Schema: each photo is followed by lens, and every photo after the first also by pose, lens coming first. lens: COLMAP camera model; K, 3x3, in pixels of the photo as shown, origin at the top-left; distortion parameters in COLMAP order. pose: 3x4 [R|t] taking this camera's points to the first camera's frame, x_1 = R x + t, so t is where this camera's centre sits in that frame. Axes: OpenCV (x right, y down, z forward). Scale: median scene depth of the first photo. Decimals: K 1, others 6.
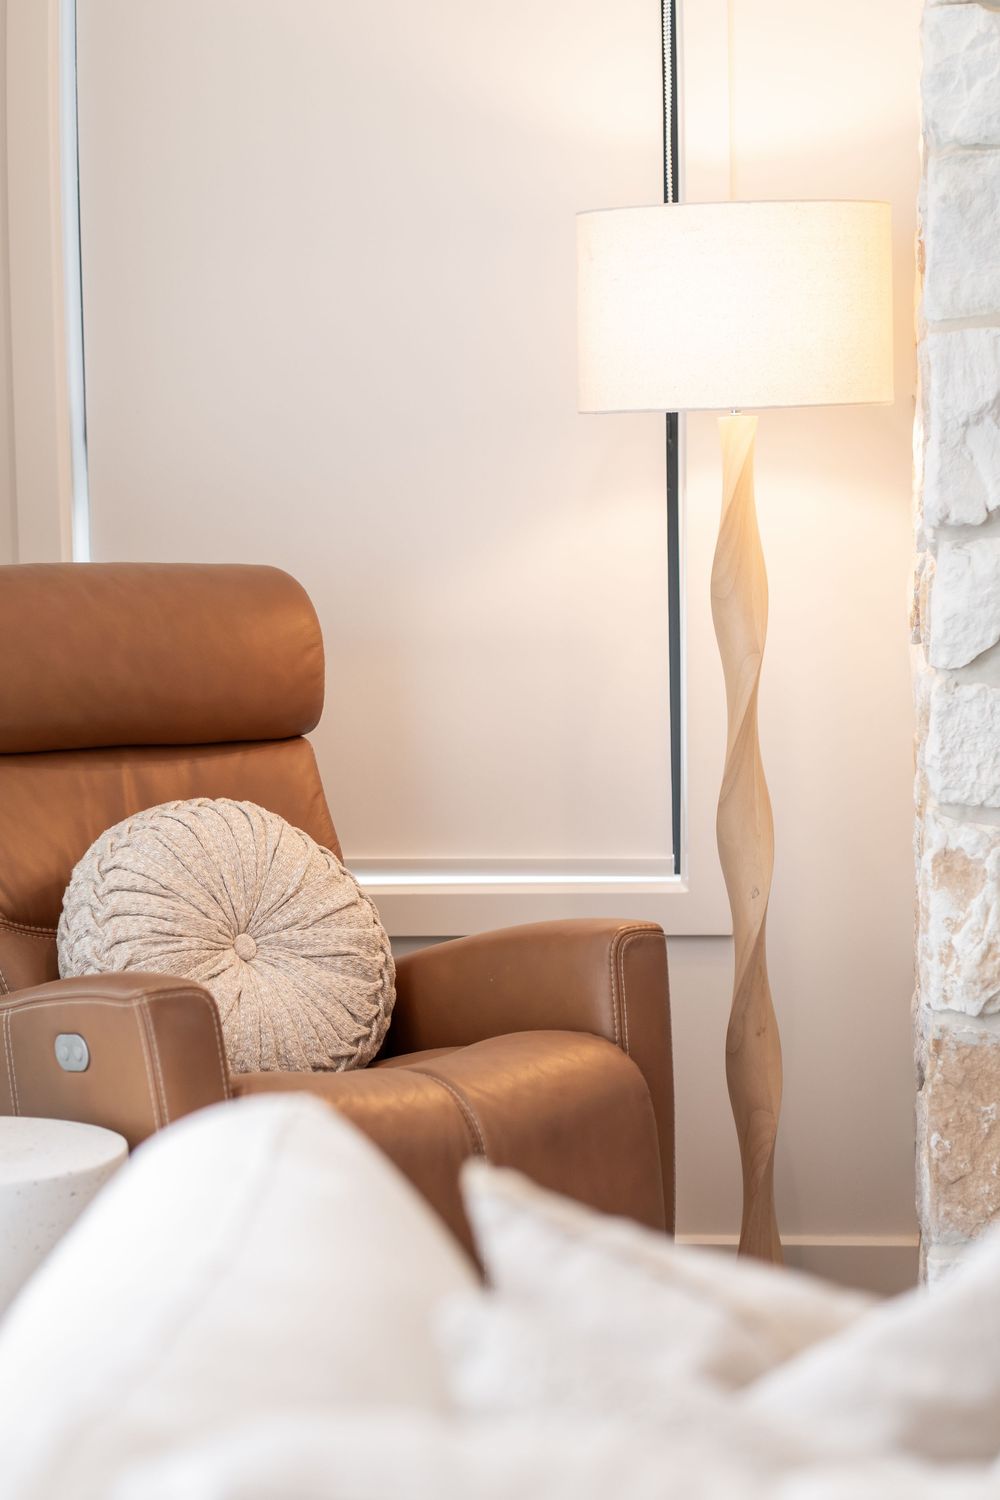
lens RADIAL K [[3028.2, 0, 503.4], [0, 3028.2, 745.6], [0, 0, 1]] dist [0.733959, -7.521482]
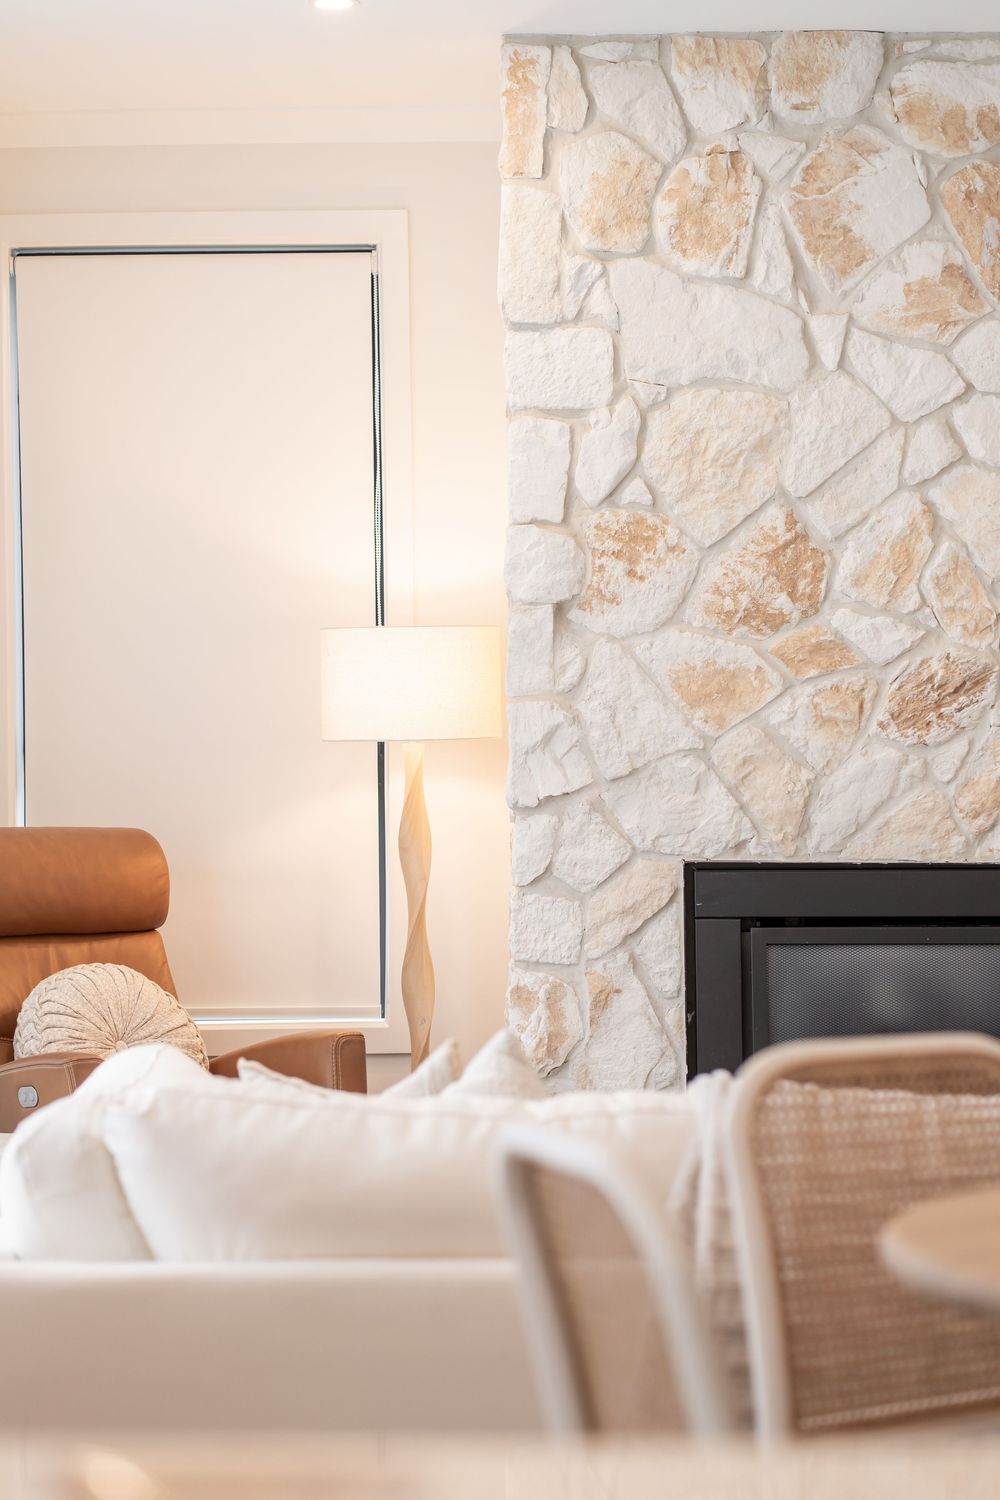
lens RADIAL K [[3028.2, 0, 503.4], [0, 3028.2, 745.6], [0, 0, 1]] dist [0.733959, -7.521482]
pose [[0.998315, 0.006345, 0.057676, 0.029832], [-0.001056, 0.995825, -0.091276, 0.053353], [-0.058014, 0.091061, 0.994154, -0.753748]]
